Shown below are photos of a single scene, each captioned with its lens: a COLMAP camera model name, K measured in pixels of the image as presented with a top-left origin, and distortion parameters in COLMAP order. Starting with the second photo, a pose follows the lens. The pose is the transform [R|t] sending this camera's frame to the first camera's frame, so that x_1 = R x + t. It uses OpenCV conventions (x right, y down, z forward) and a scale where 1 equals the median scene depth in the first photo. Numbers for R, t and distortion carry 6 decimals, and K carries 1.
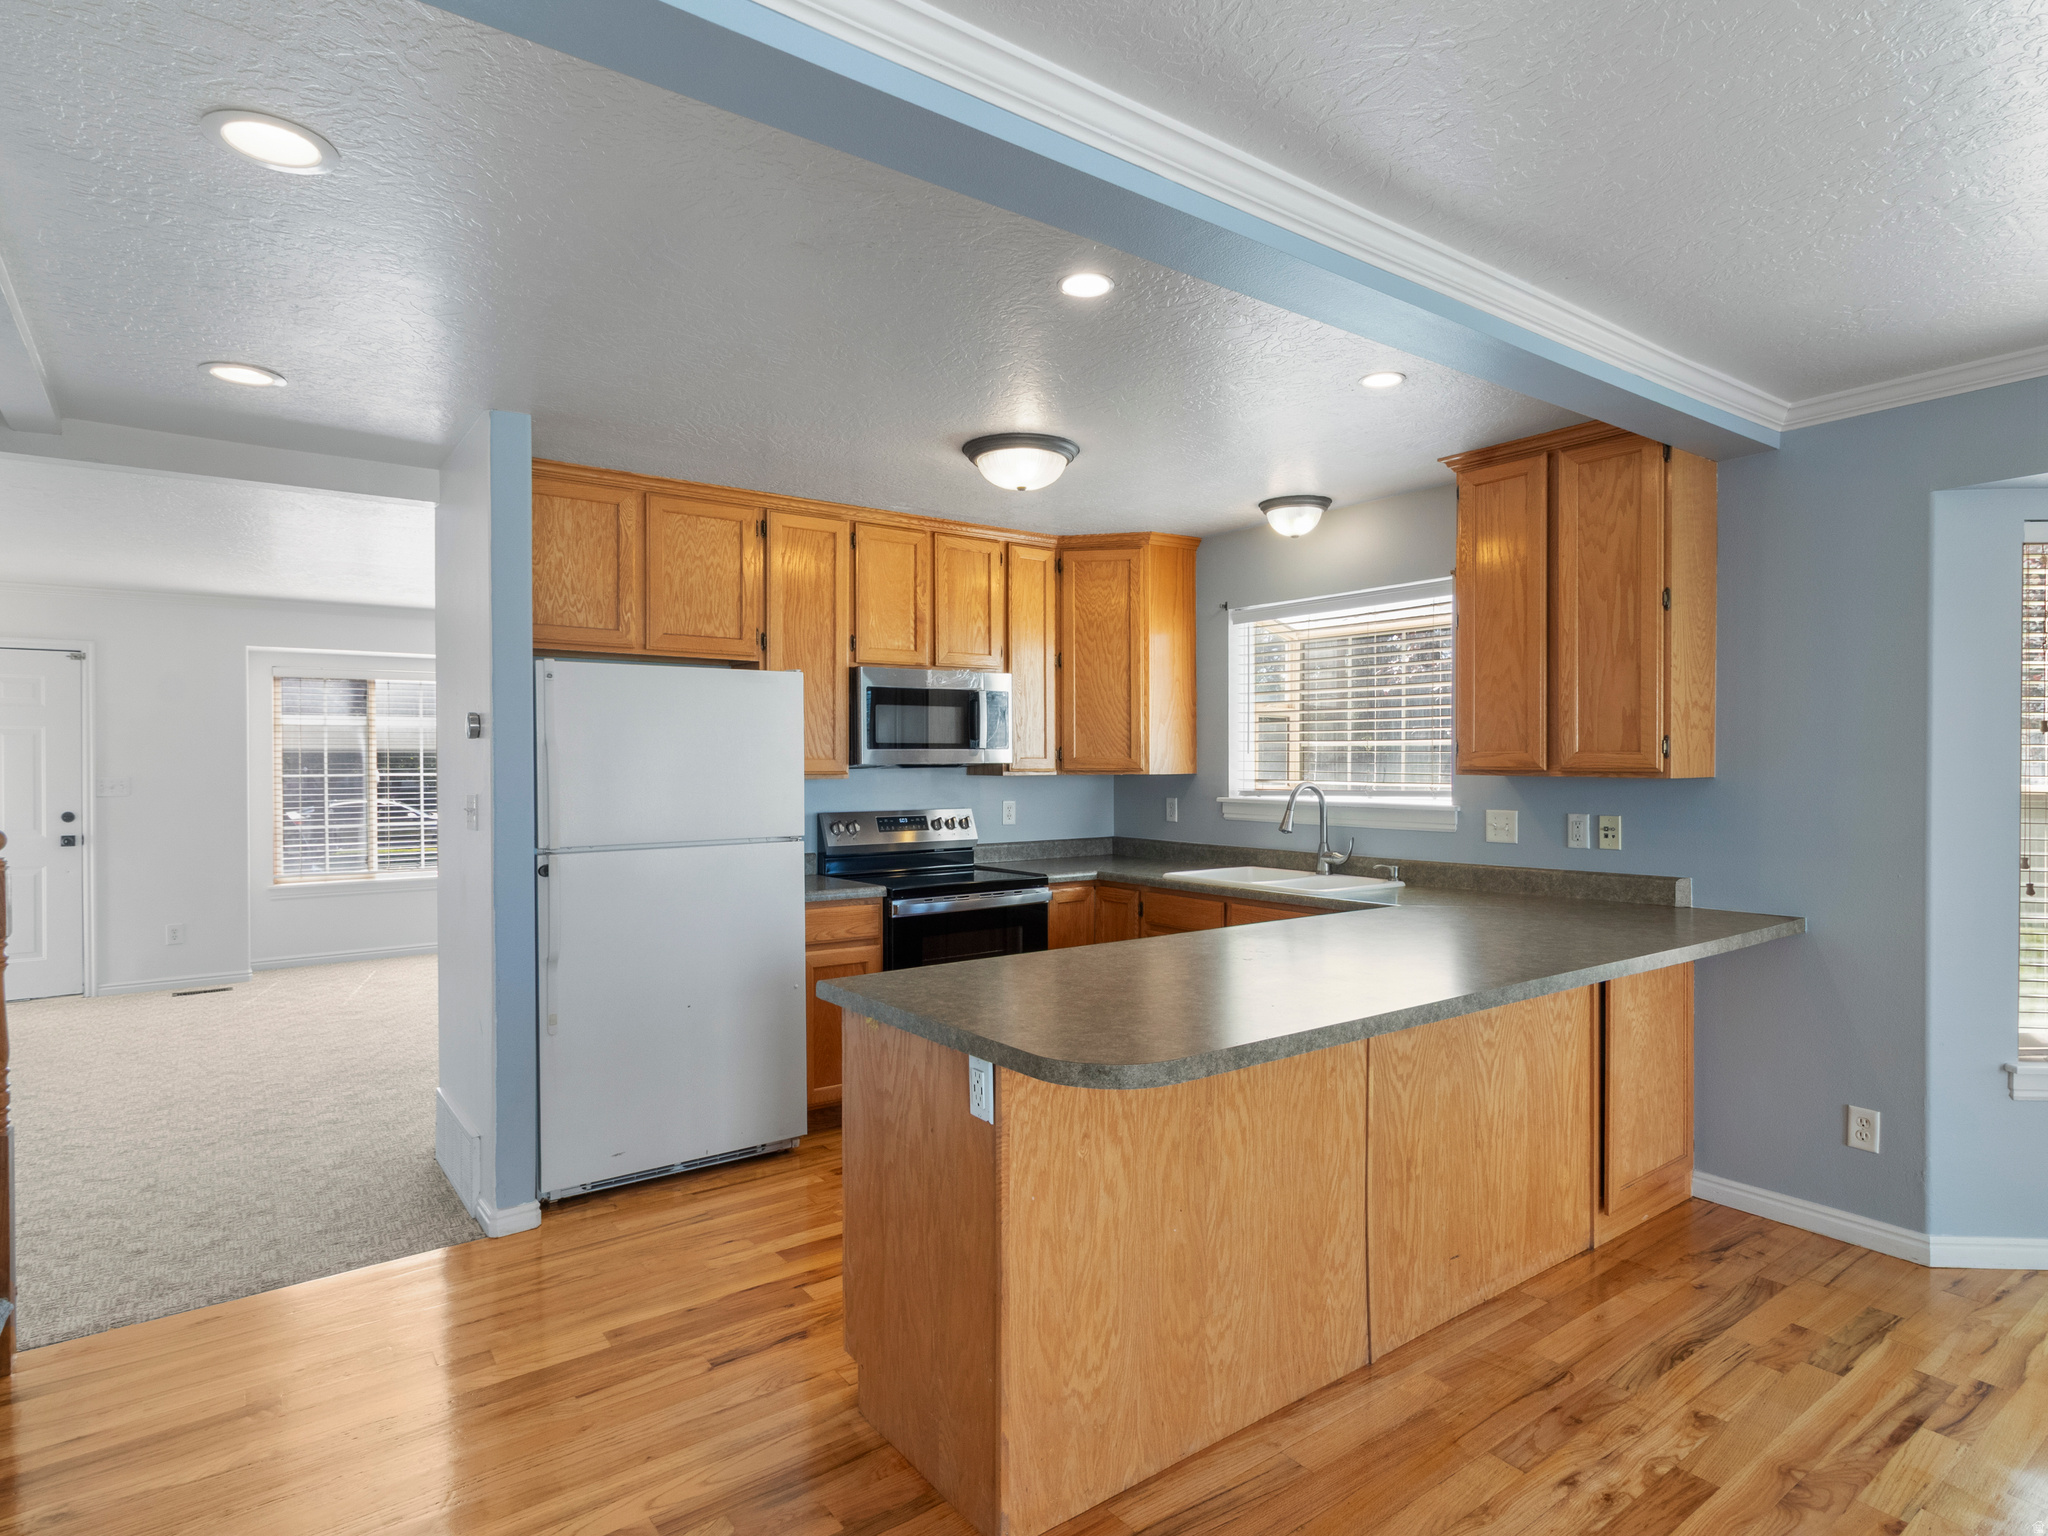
lens RADIAL K [[1116.6, 0, 1029.3], [0, 1116.6, 773.8], [0, 0, 1]] dist [0.001642, -0.000786]
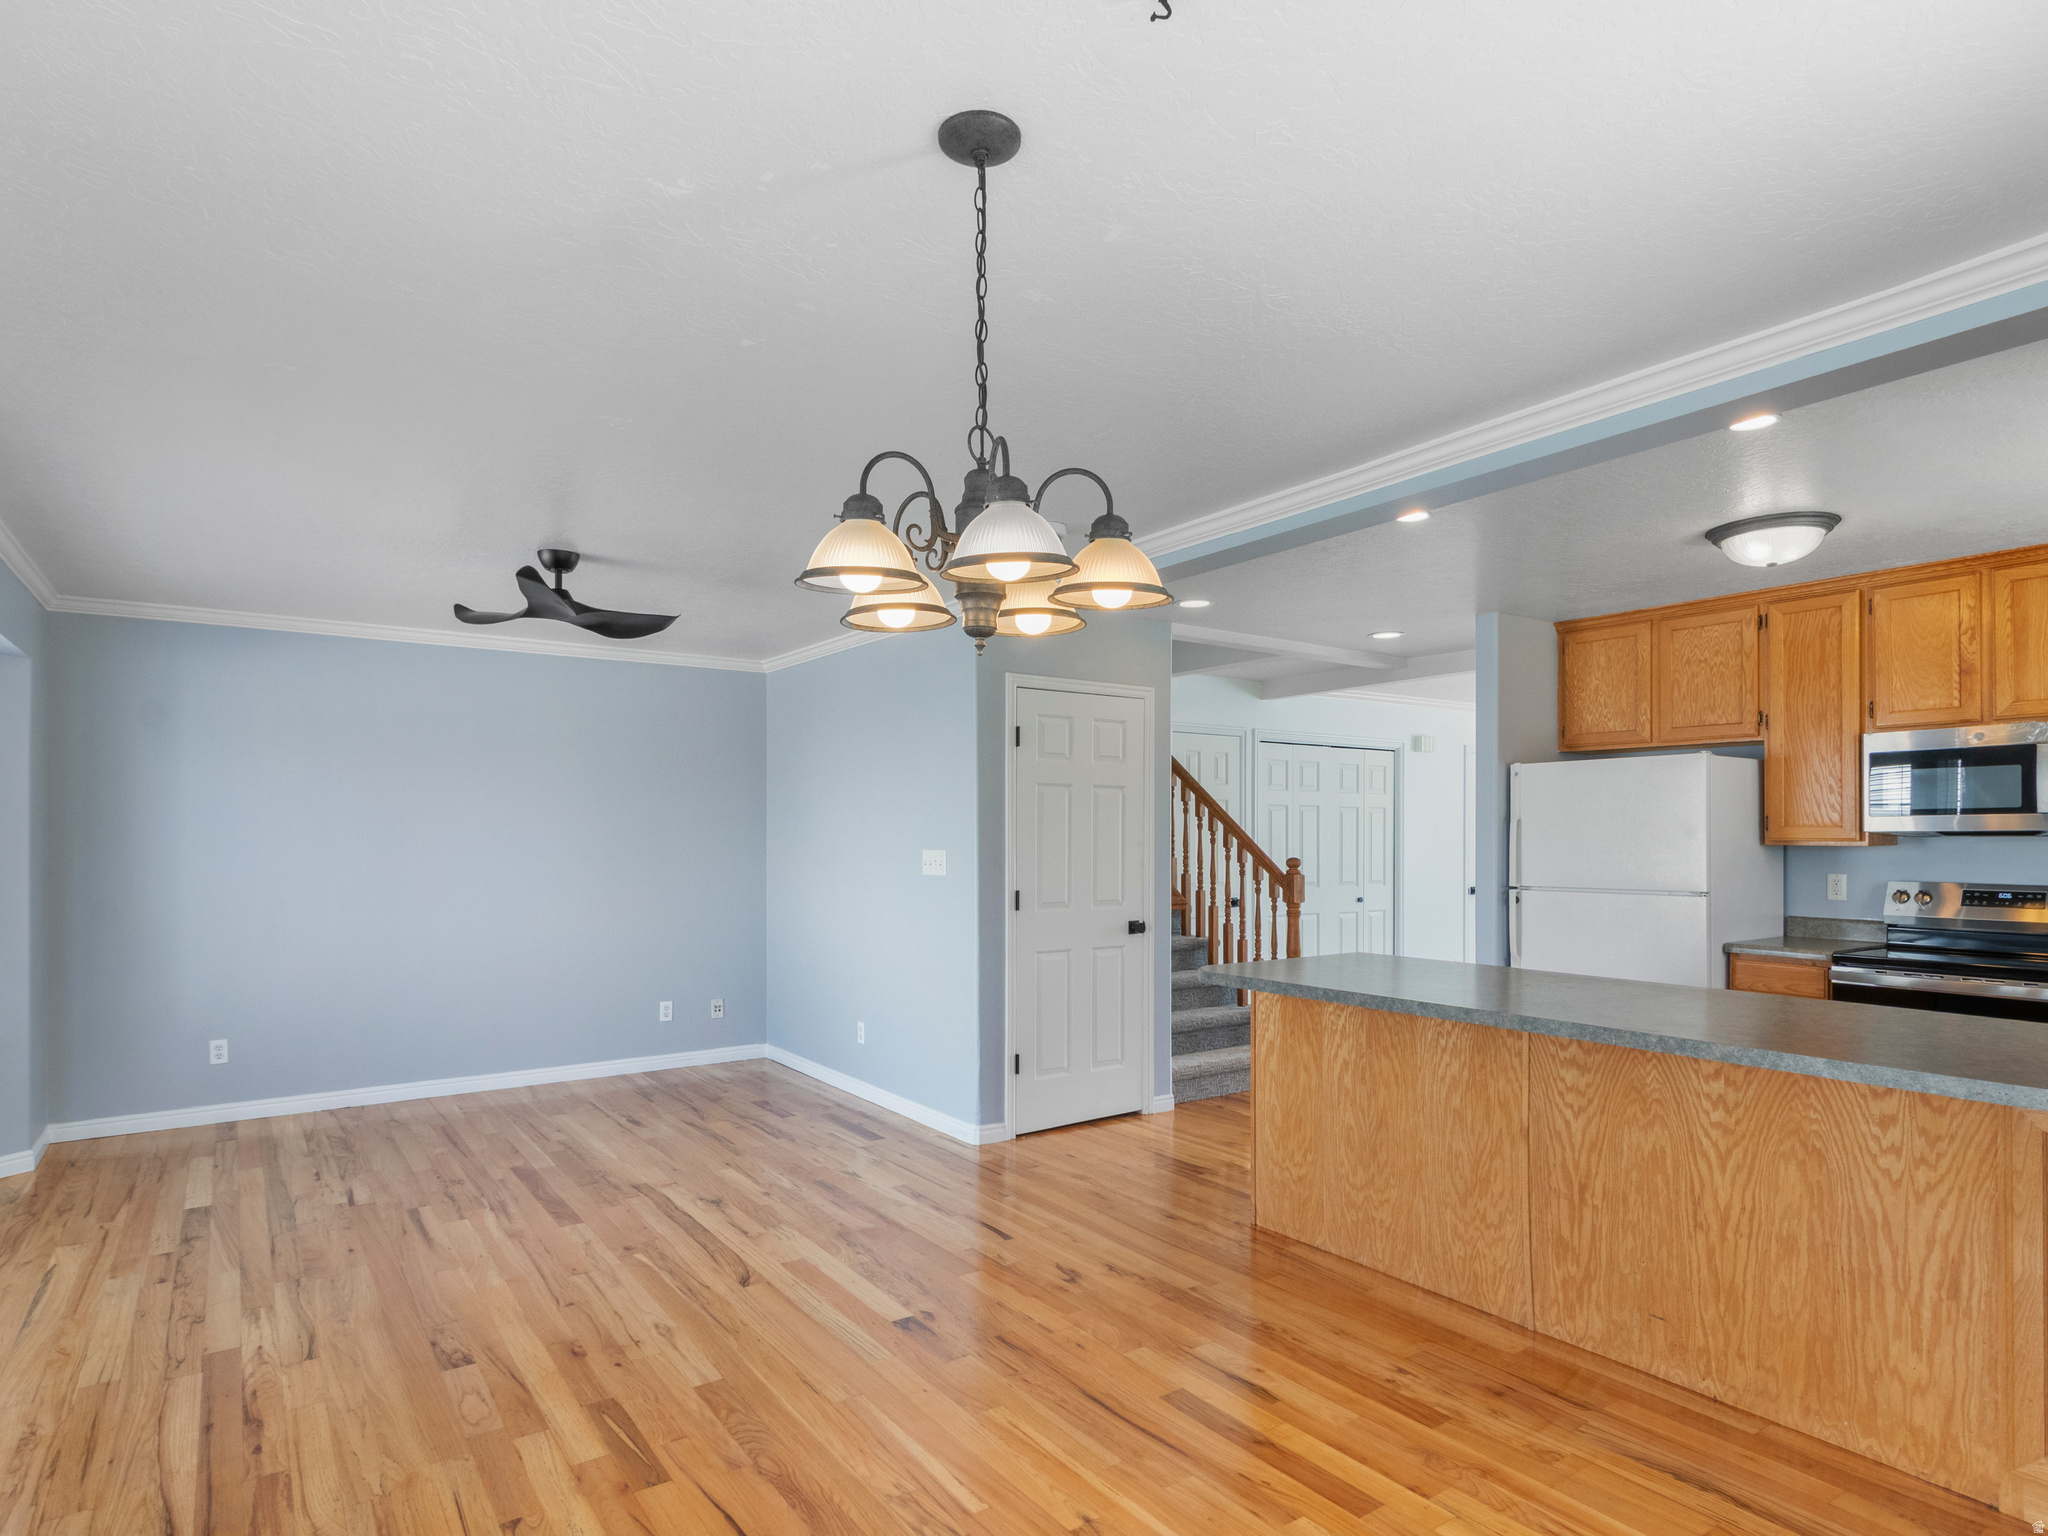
lens RADIAL K [[1116.6, 0, 1010.4], [0, 1116.6, 774.9], [0, 0, 1]] dist [0.001642, -0.000786]
pose [[-0.033768, -0.049835, -0.998186, 1.503904], [-0.009202, 0.998729, -0.049551, -0.004460], [0.999387, 0.007512, -0.034183, 0.462491]]
